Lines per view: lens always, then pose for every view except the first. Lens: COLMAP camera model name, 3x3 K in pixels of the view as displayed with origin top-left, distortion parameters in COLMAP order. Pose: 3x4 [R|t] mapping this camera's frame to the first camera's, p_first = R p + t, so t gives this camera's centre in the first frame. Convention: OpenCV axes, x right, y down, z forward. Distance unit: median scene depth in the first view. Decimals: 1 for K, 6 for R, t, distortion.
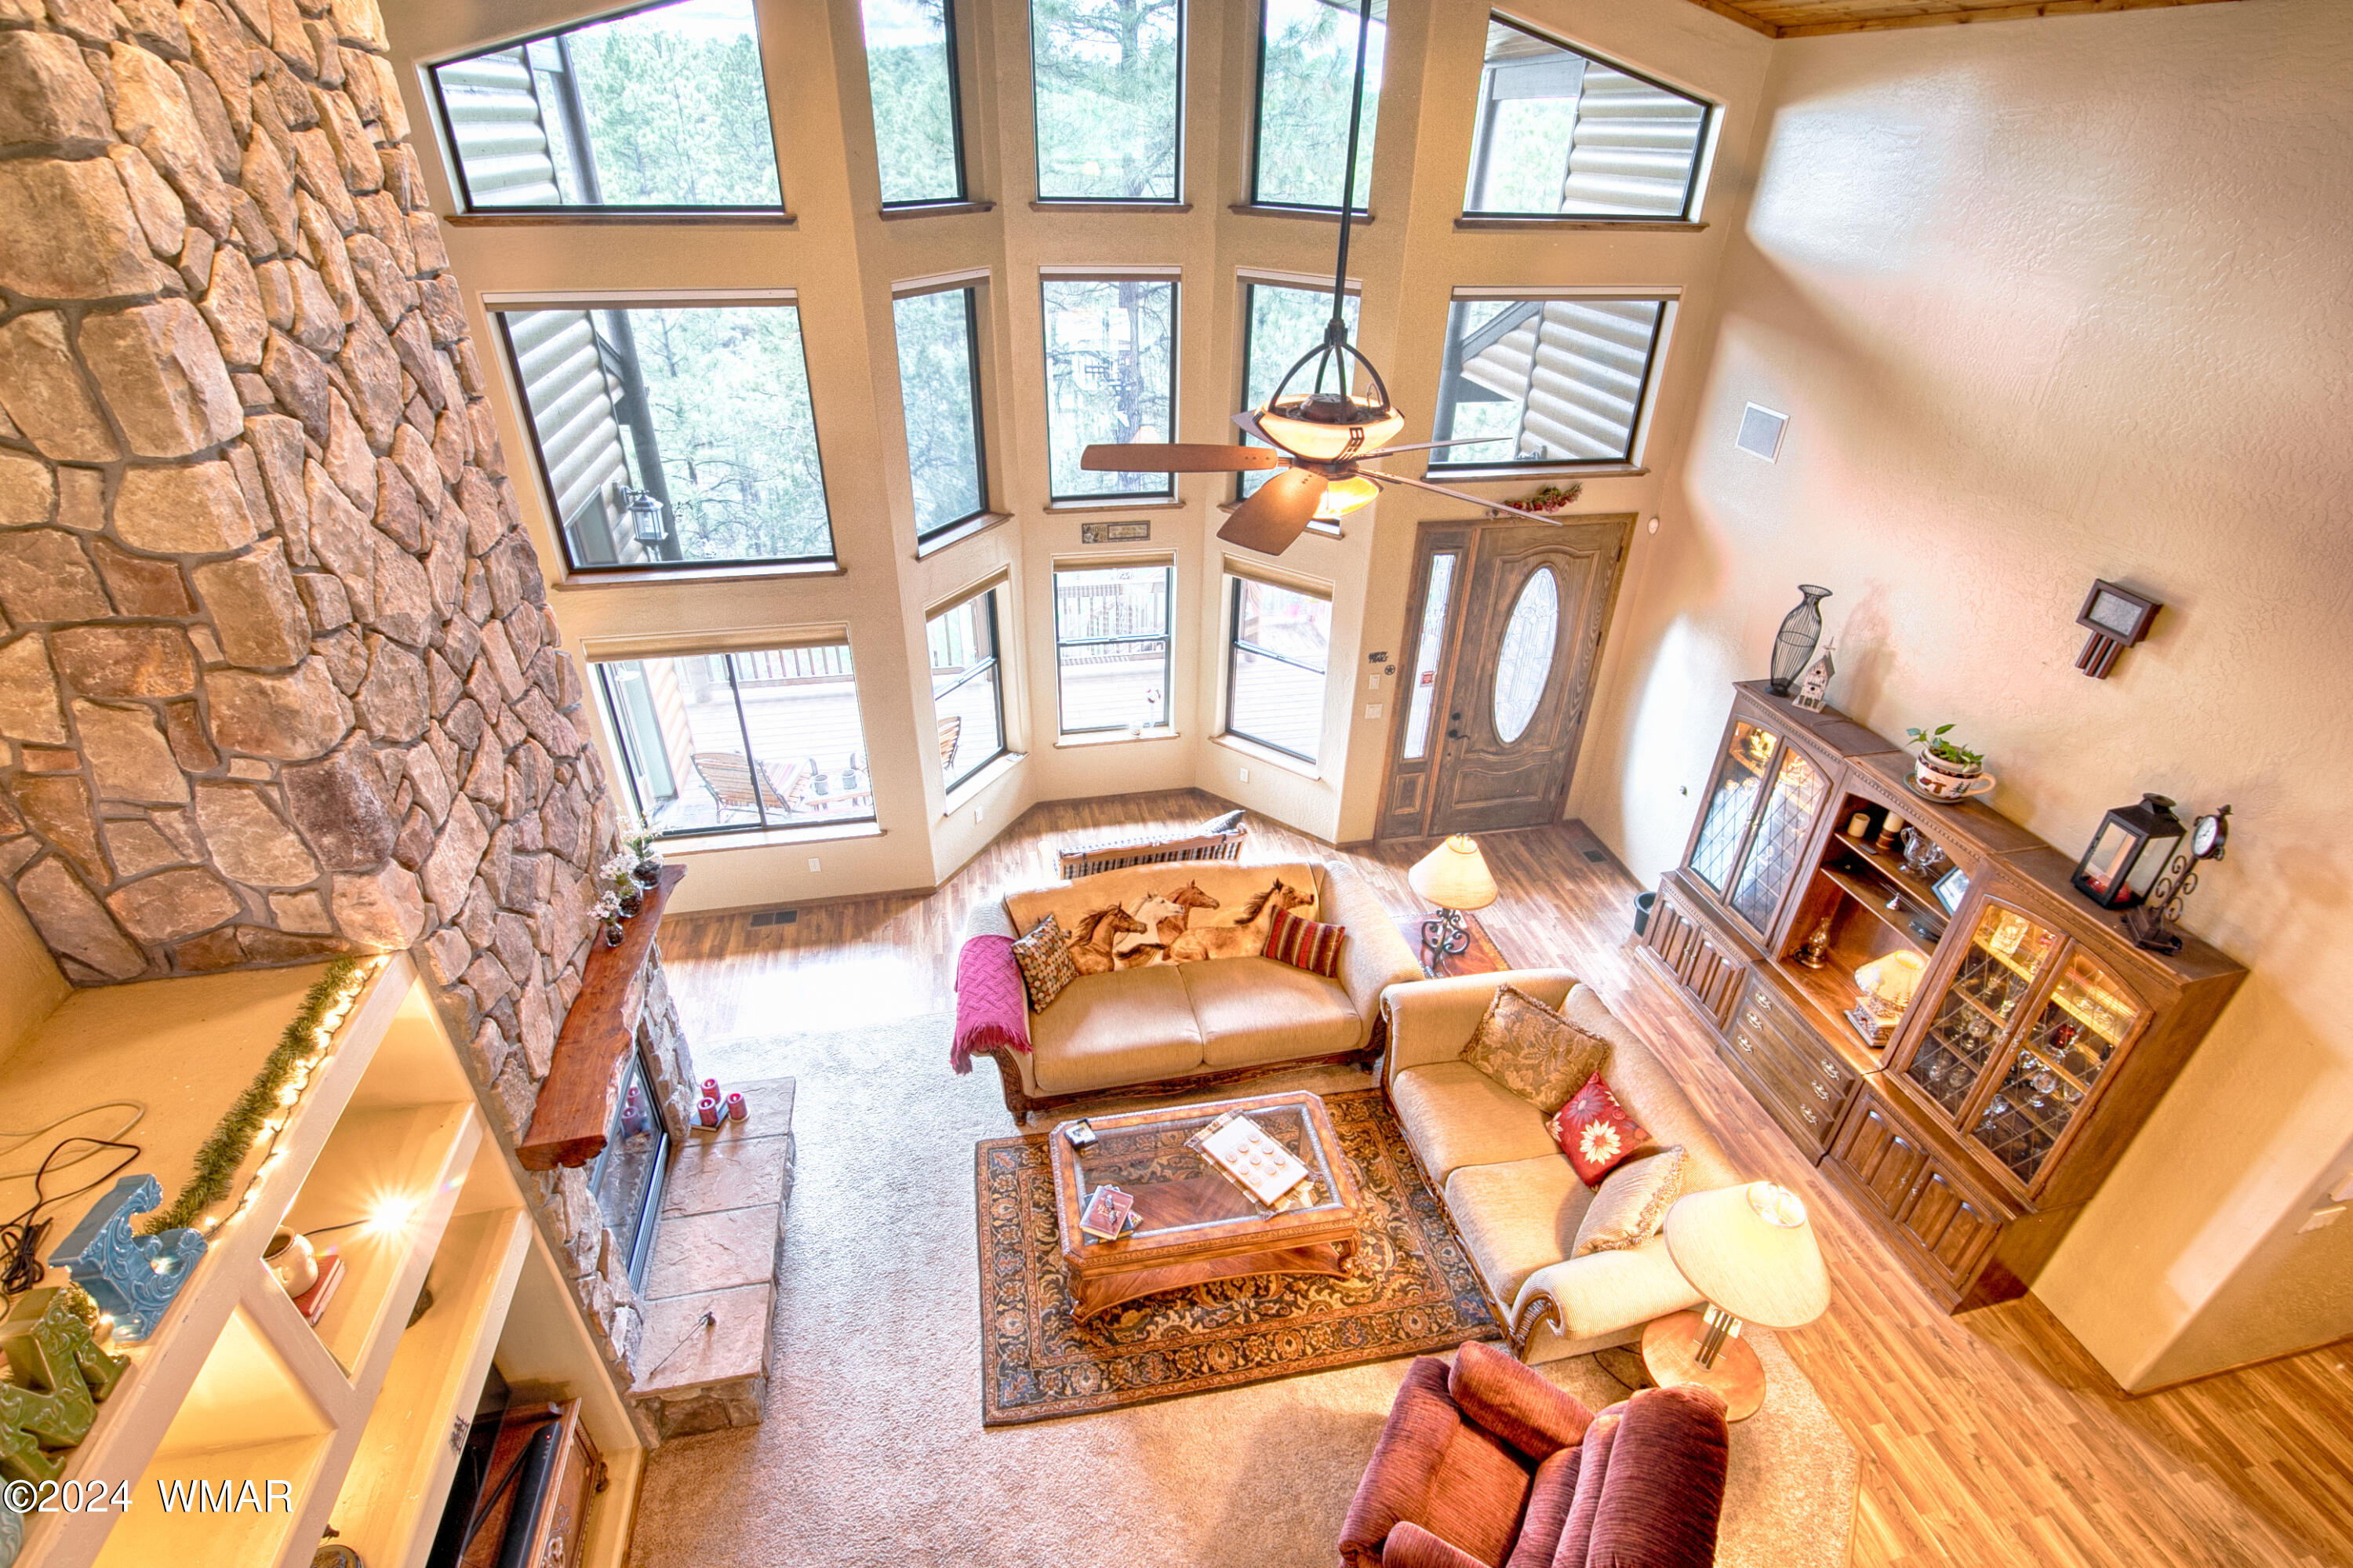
lens RADIAL K [[1088.2, 0, 1159.0], [0, 1088.2, 788.1], [0, 0, 1]] dist [-0.026592, 0.003418]
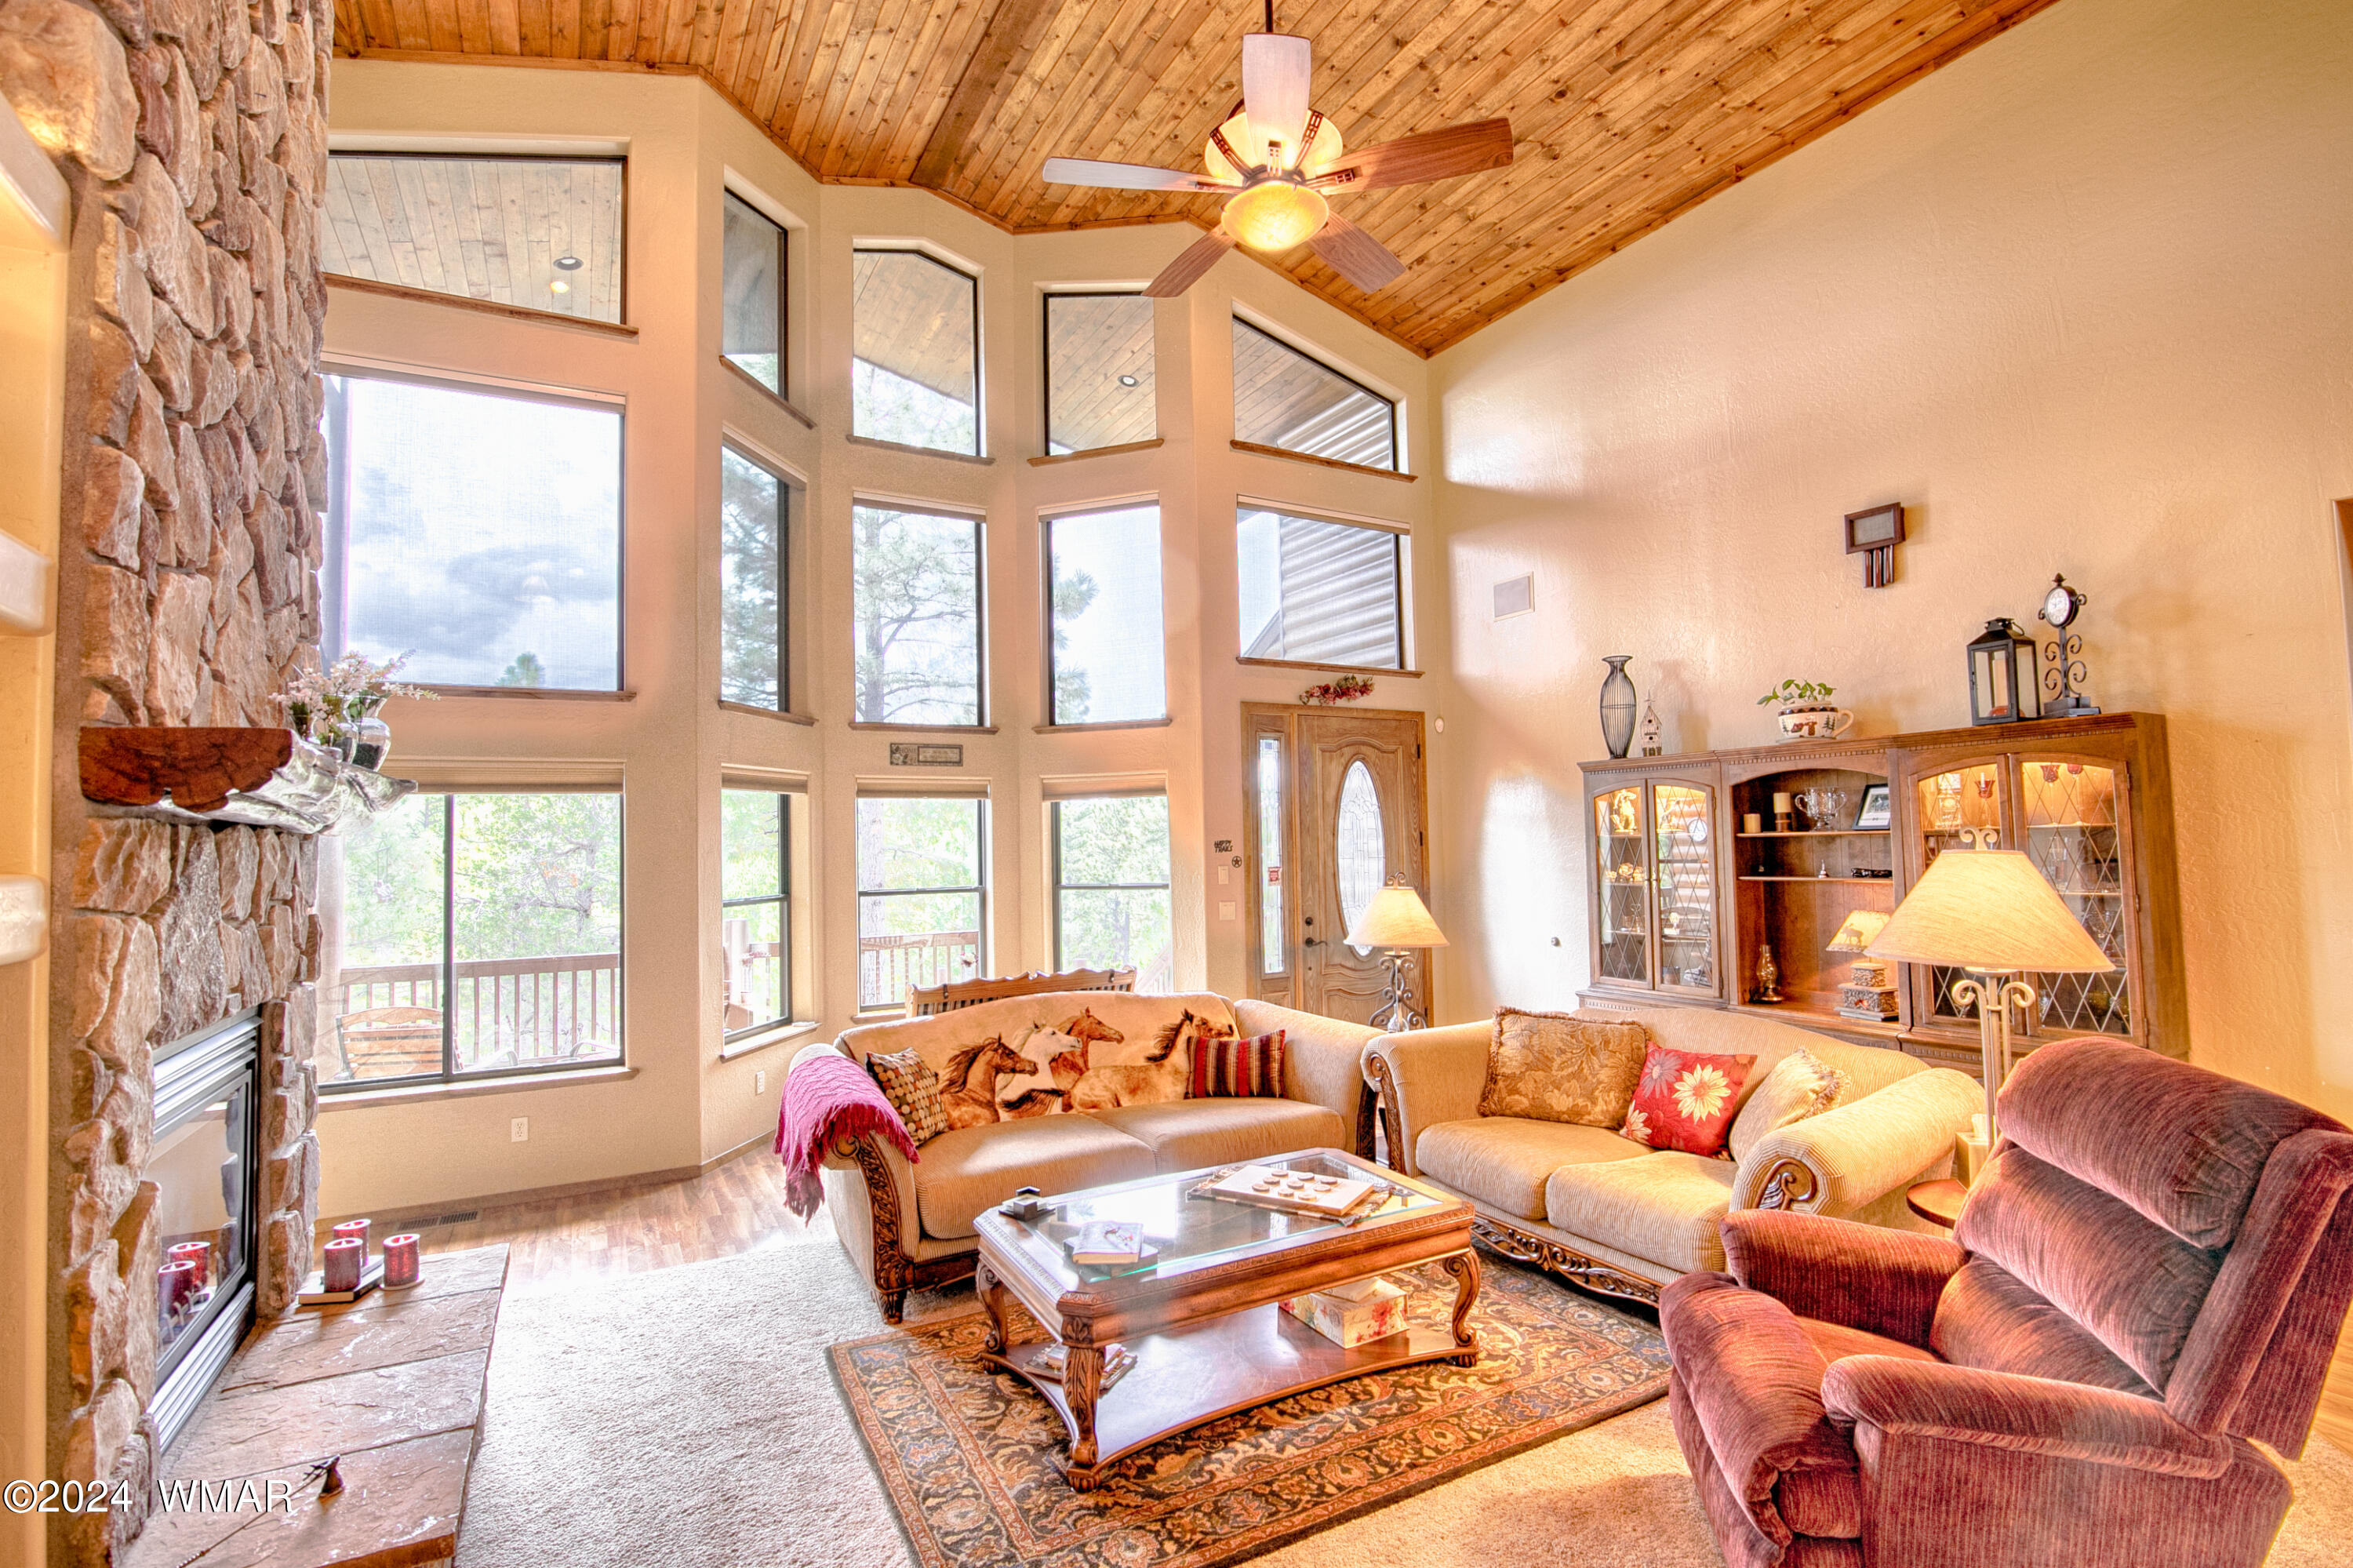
lens RADIAL K [[1088.2, 0, 1163.7], [0, 1088.2, 793.5], [0, 0, 1]] dist [-0.026592, 0.003418]
pose [[0.953940, -0.018578, 0.299423, -0.154558], [0.185197, 0.821664, -0.539045, 0.408629], [-0.236011, 0.569669, 0.787259, 0.294638]]
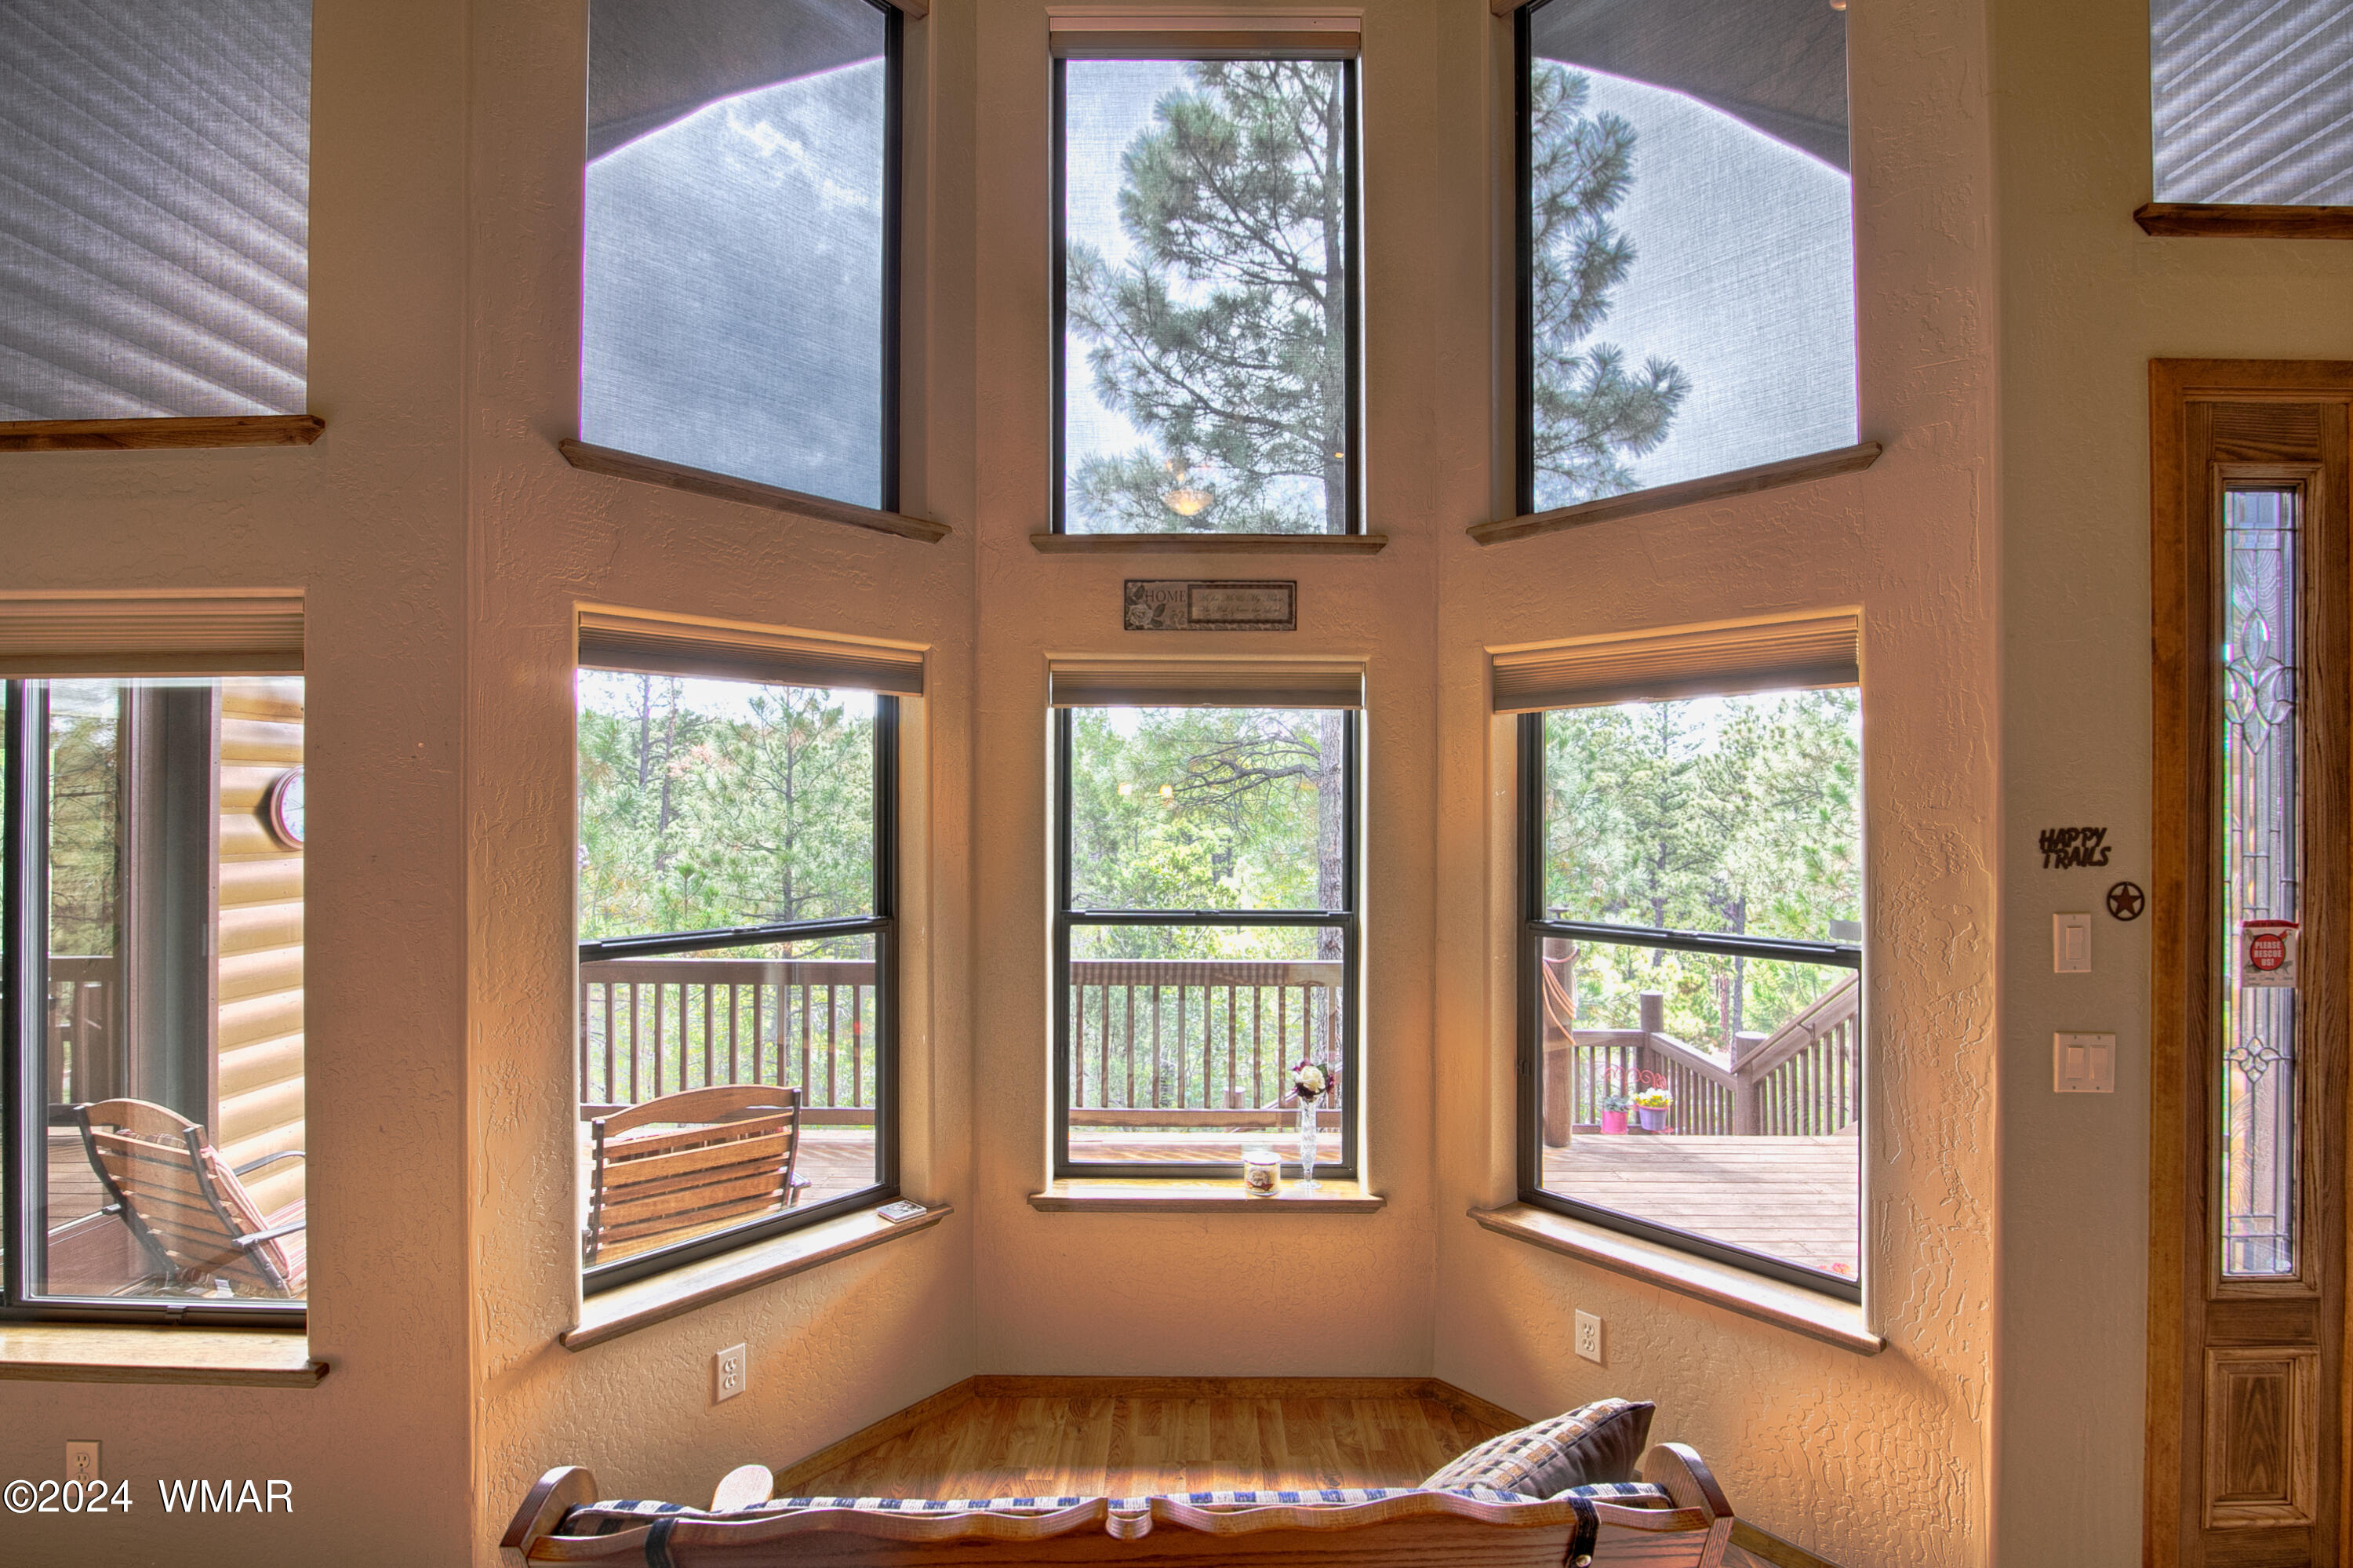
lens RADIAL K [[1088.2, 0, 1186.5], [0, 1088.2, 796.5], [0, 0, 1]] dist [-0.026592, 0.003418]
pose [[0.978642, -0.010476, -0.205304, 0.041431], [-0.100609, 0.846512, -0.522777, 0.042931], [0.179269, 0.532267, 0.827378, 0.870167]]
